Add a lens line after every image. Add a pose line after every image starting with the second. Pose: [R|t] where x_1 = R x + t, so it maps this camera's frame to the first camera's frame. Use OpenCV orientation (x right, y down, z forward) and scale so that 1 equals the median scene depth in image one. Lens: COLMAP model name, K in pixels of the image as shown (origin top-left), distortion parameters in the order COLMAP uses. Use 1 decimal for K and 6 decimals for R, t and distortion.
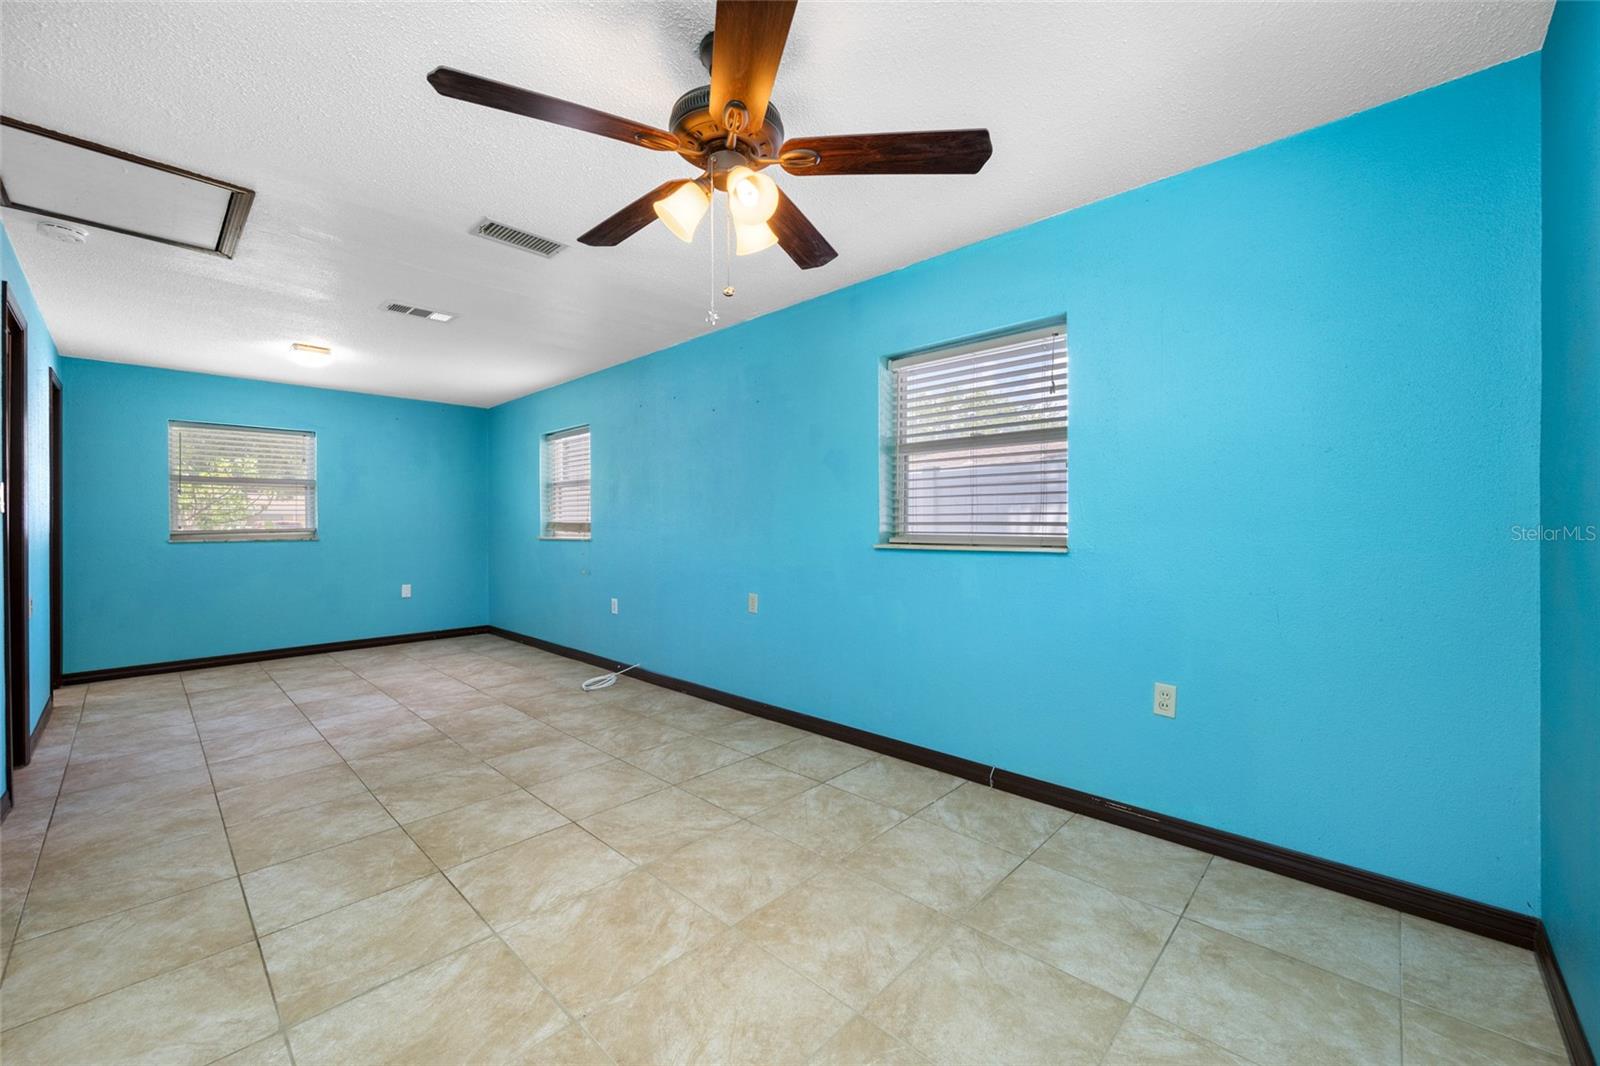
lens RADIAL K [[634.0, 0, 794.5], [0, 634.0, 523.4], [0, 0, 1]] dist [0.002804, 0.000301]
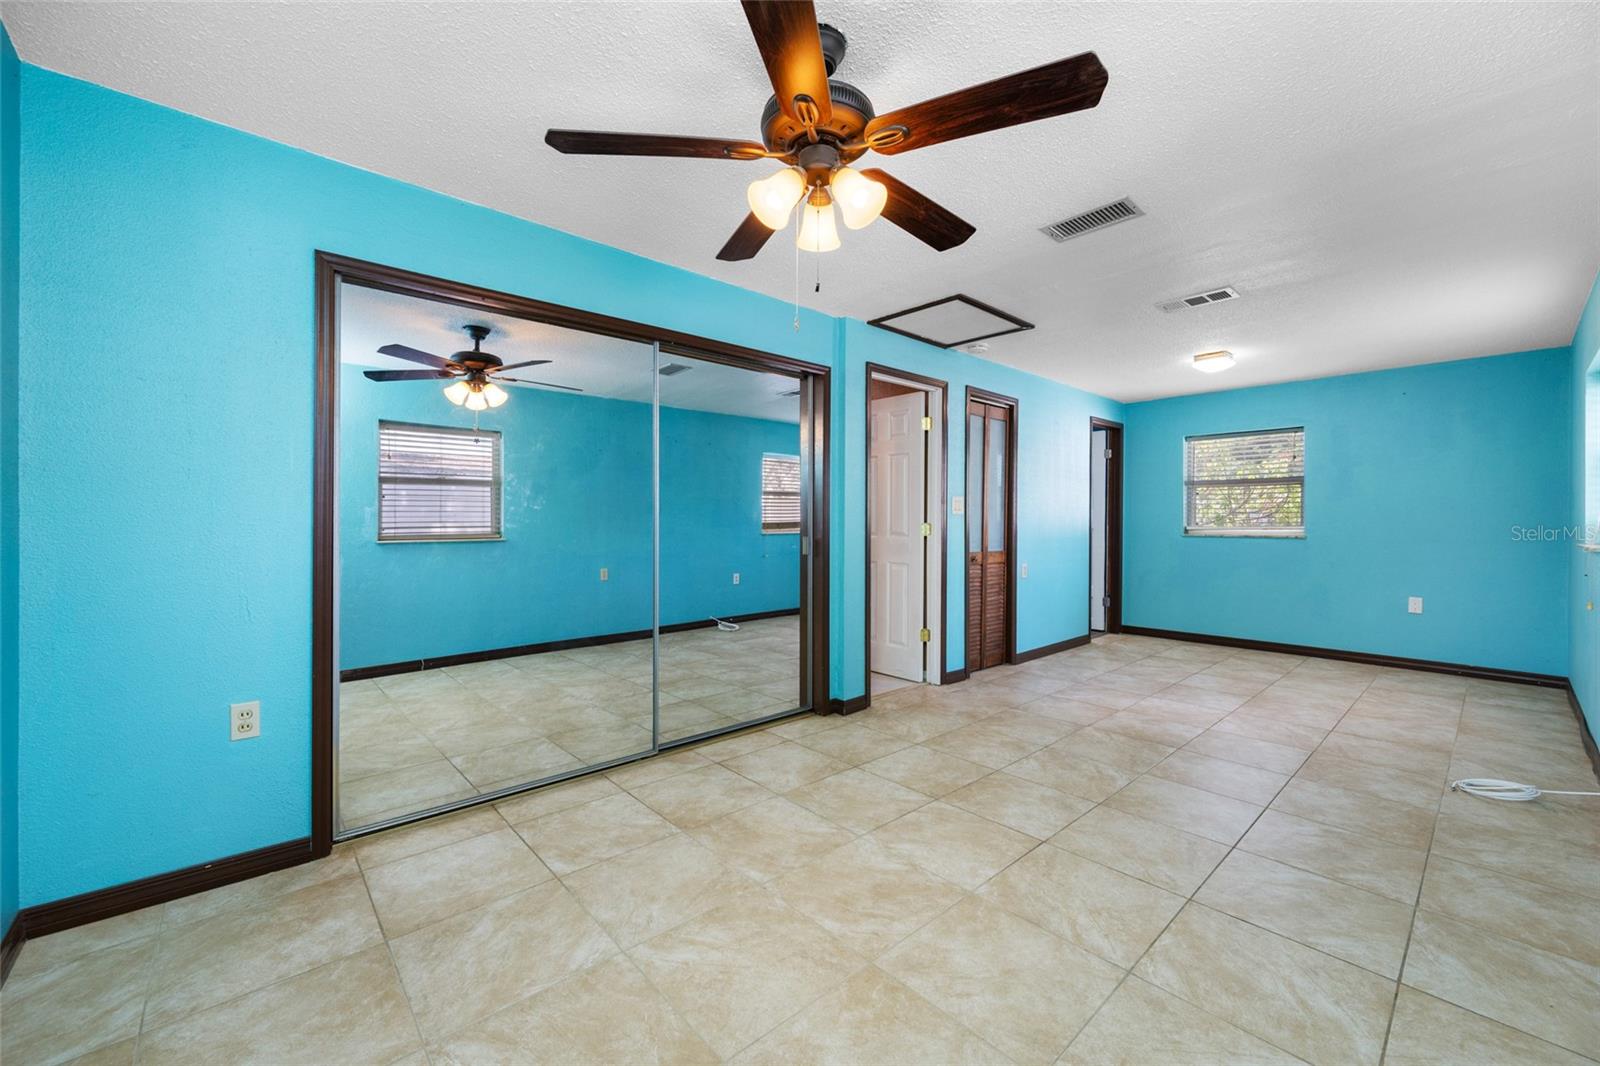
lens RADIAL K [[634.0, 0, 808.5], [0, 634.0, 518.7], [0, 0, 1]] dist [0.002804, 0.000301]
pose [[-0.070014, 0.000797, -0.997546, 0.515522], [-0.003685, 0.999993, 0.001057, -0.002241], [0.997539, 0.003750, -0.070011, 0.612871]]
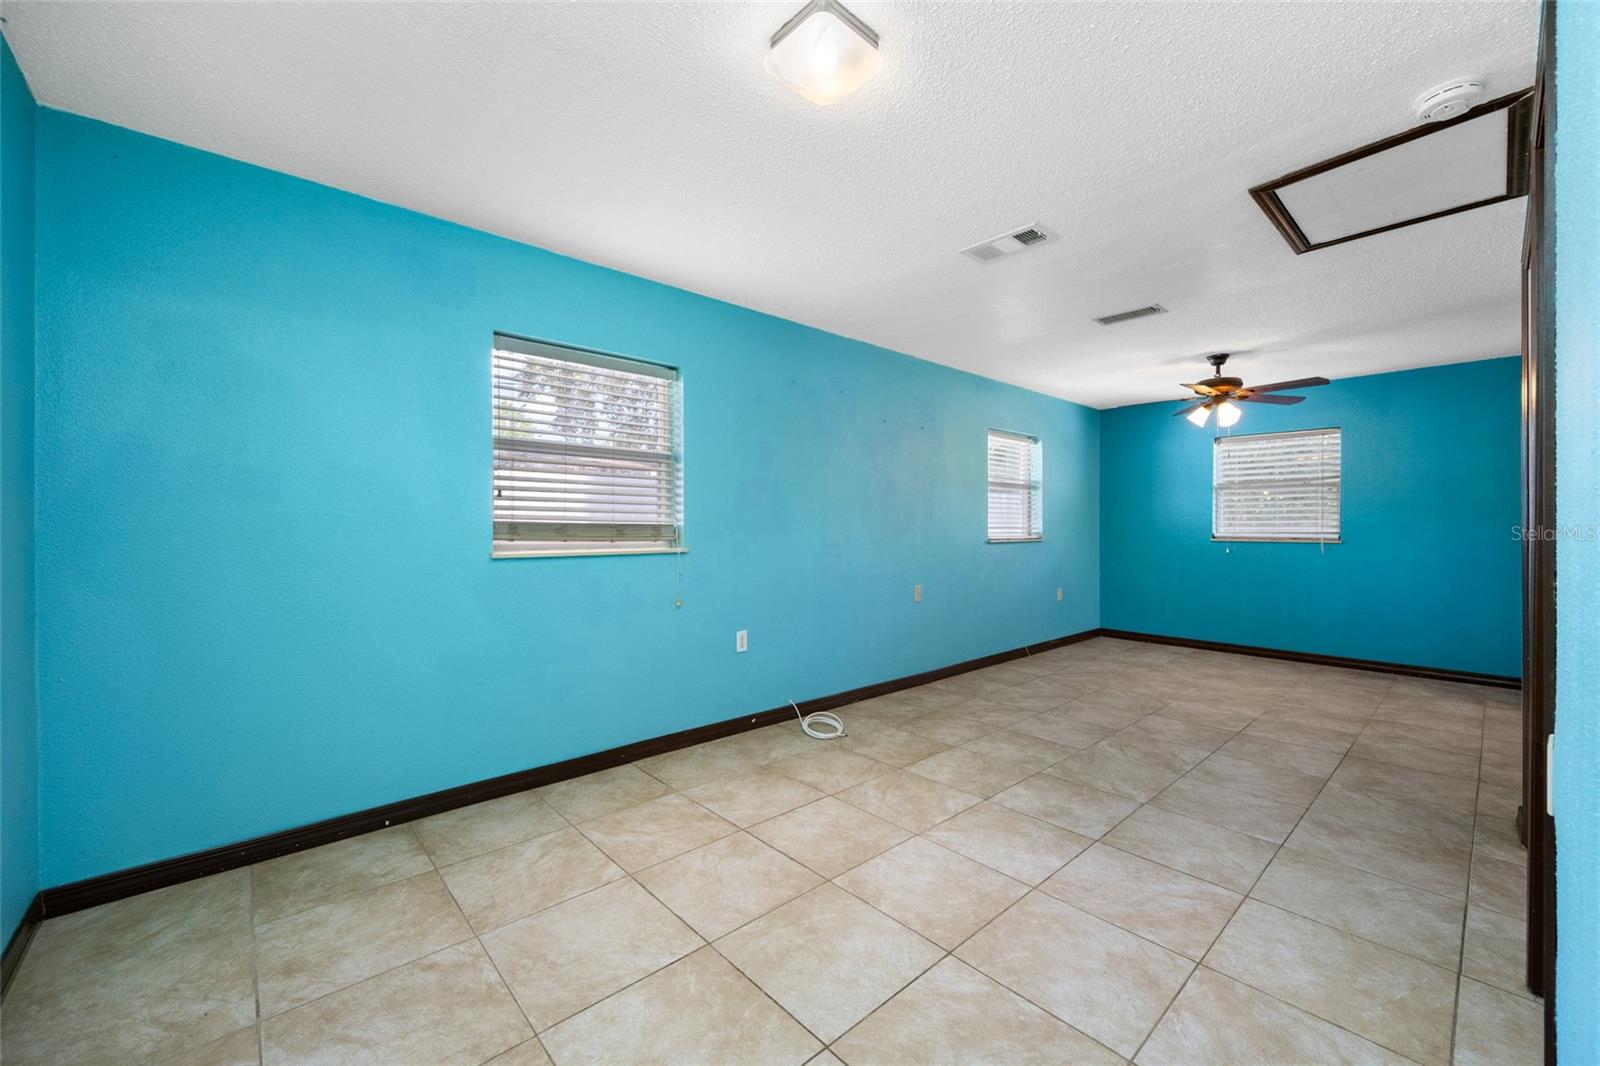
lens RADIAL K [[634.0, 0, 819.1], [0, 634.0, 528.7], [0, 0, 1]] dist [0.002804, 0.000301]
pose [[0.052333, 0.002360, 0.998627, -1.696826], [-0.002923, 0.999993, -0.002210, 0.007595], [-0.998625, -0.002804, 0.052339, 1.492156]]
